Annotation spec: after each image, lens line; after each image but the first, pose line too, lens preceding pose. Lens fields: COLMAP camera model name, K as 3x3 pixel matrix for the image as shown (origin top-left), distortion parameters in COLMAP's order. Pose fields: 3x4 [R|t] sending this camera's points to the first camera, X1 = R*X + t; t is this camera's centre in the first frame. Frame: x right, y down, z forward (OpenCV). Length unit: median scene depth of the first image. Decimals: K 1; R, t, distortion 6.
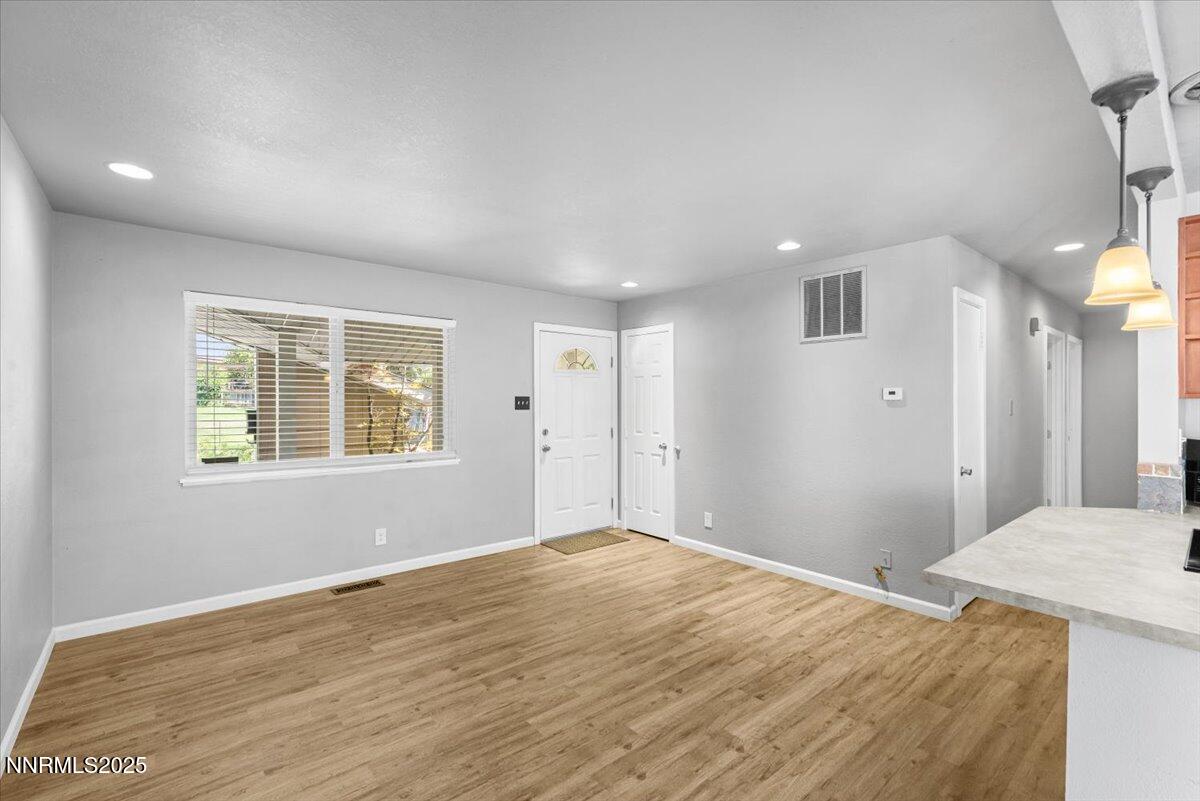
lens RADIAL K [[531.8, 0, 607.4], [0, 531.8, 399.3], [0, 0, 1]] dist [-0.000156, -0.000169]
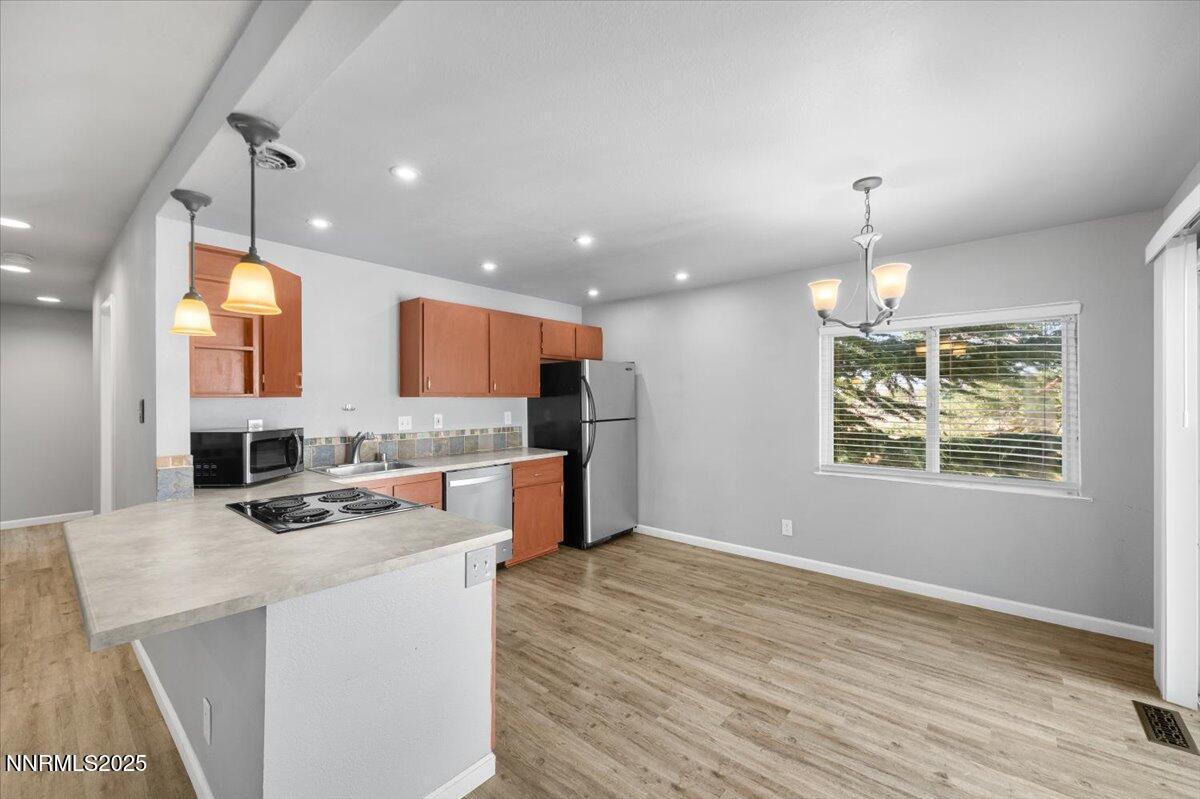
lens RADIAL K [[489.1, 0, 604.9], [0, 489.1, 397.9], [0, 0, 1]] dist [0.001959, 0.000172]
pose [[-0.161365, 0.001394, 0.986894, -0.077668], [0.000672, 0.999999, -0.001303, 0.000902], [-0.986895, 0.000452, -0.161366, 0.182303]]
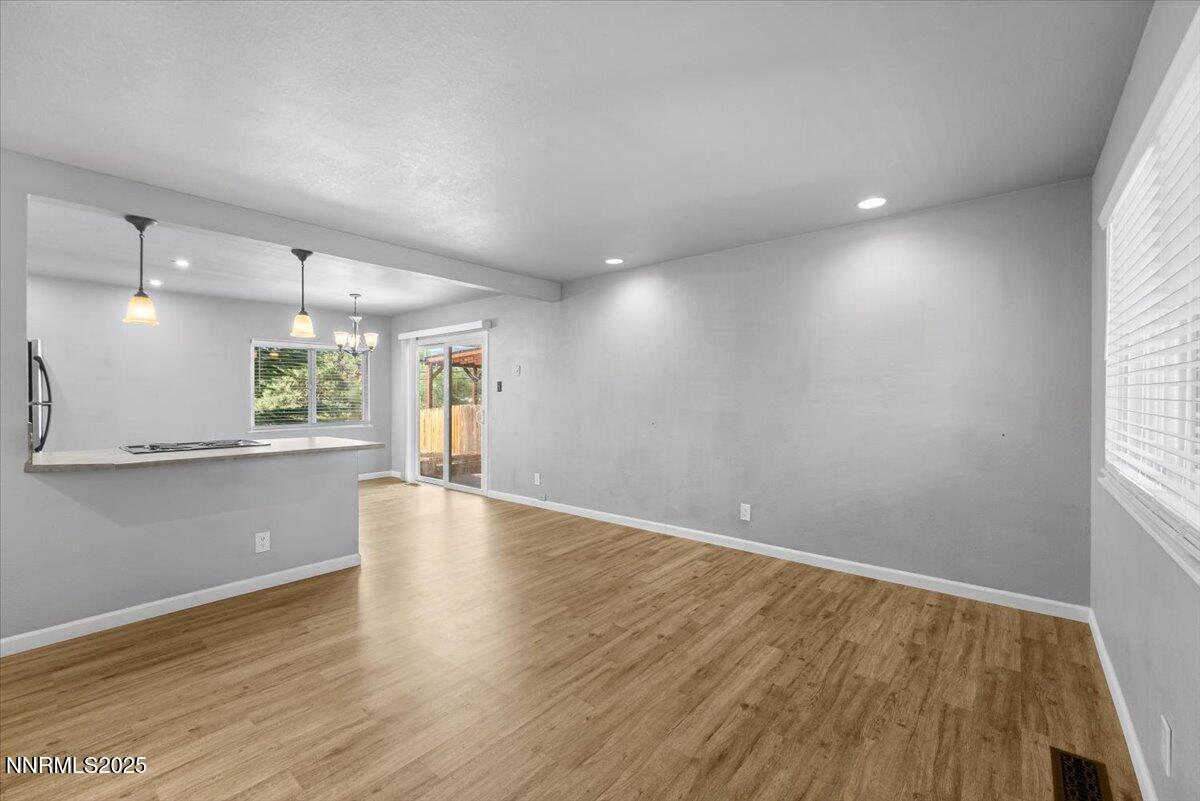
lens RADIAL K [[499.2, 0, 602.2], [0, 499.2, 397.1], [0, 0, 1]] dist [-0.003451, -0.000353]
pose [[-0.986623, -0.001122, -0.163016, -0.017773], [-0.001514, 0.999996, 0.002277, 0.040599], [0.163013, 0.002494, -0.986621, 1.504888]]
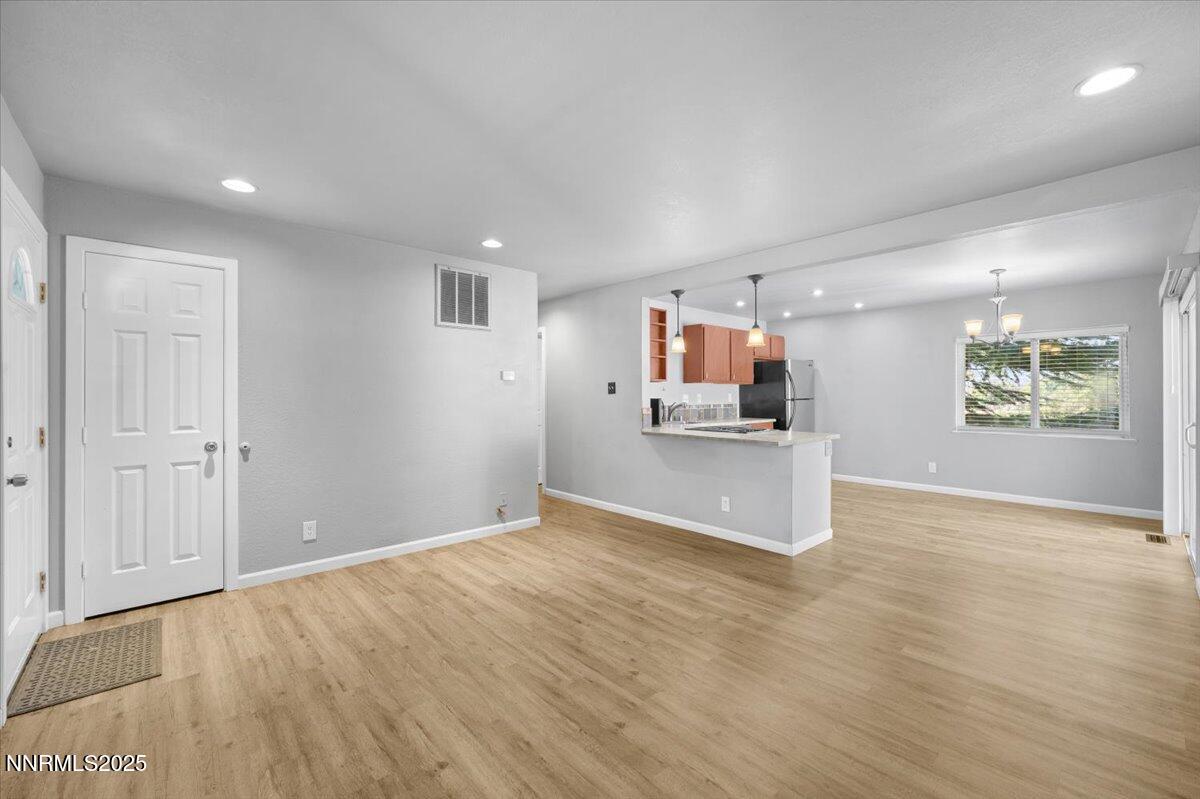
lens RADIAL K [[492.3, 0, 614.9], [0, 492.3, 390.6], [0, 0, 1]] dist [-0.001072, -0.000037]
pose [[-0.041896, 0.005819, 0.999105, -0.764399], [0.000119, 0.999983, -0.005820, 0.036703], [-0.999122, -0.000125, -0.041896, 0.814954]]
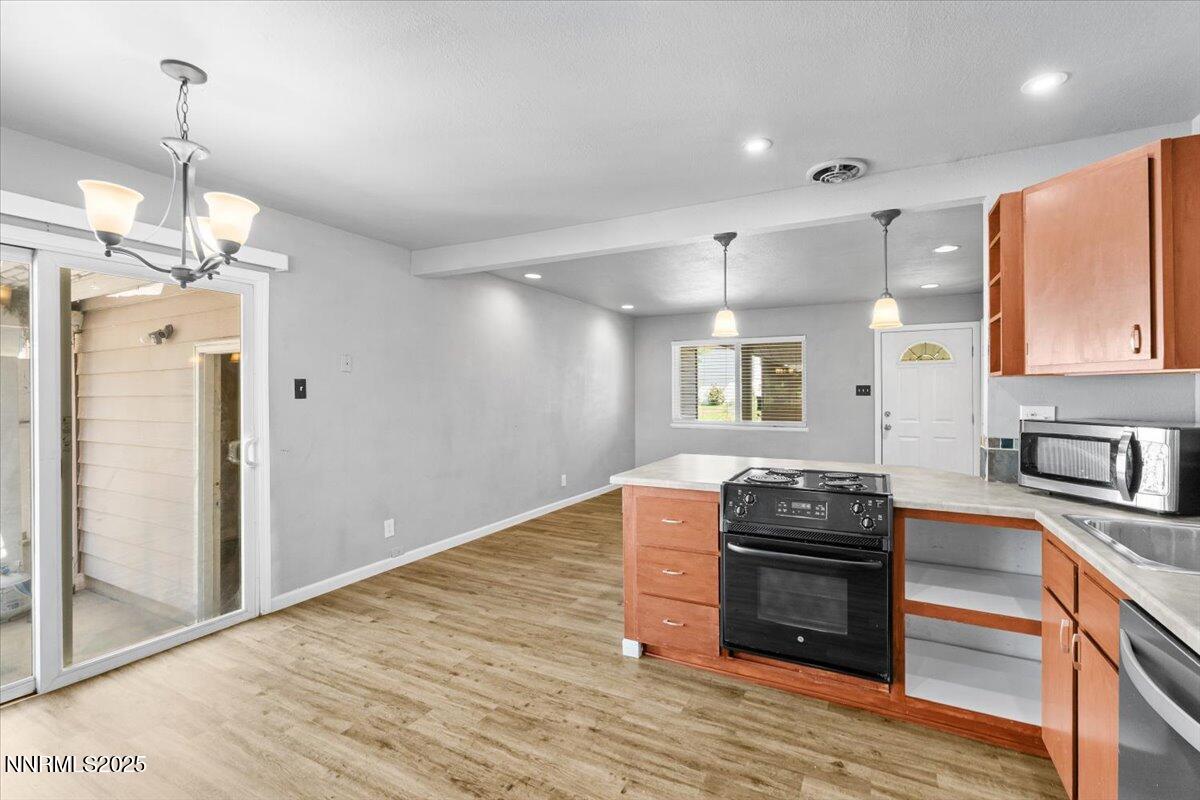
lens RADIAL K [[531.8, 0, 607.4], [0, 531.8, 398.8], [0, 0, 1]] dist [-0.000156, -0.000169]
pose [[0.376288, 0.007188, -0.926475, 1.159700], [0.002851, 0.999956, 0.008916, 0.019814], [0.926498, -0.005996, 0.376251, -0.096341]]
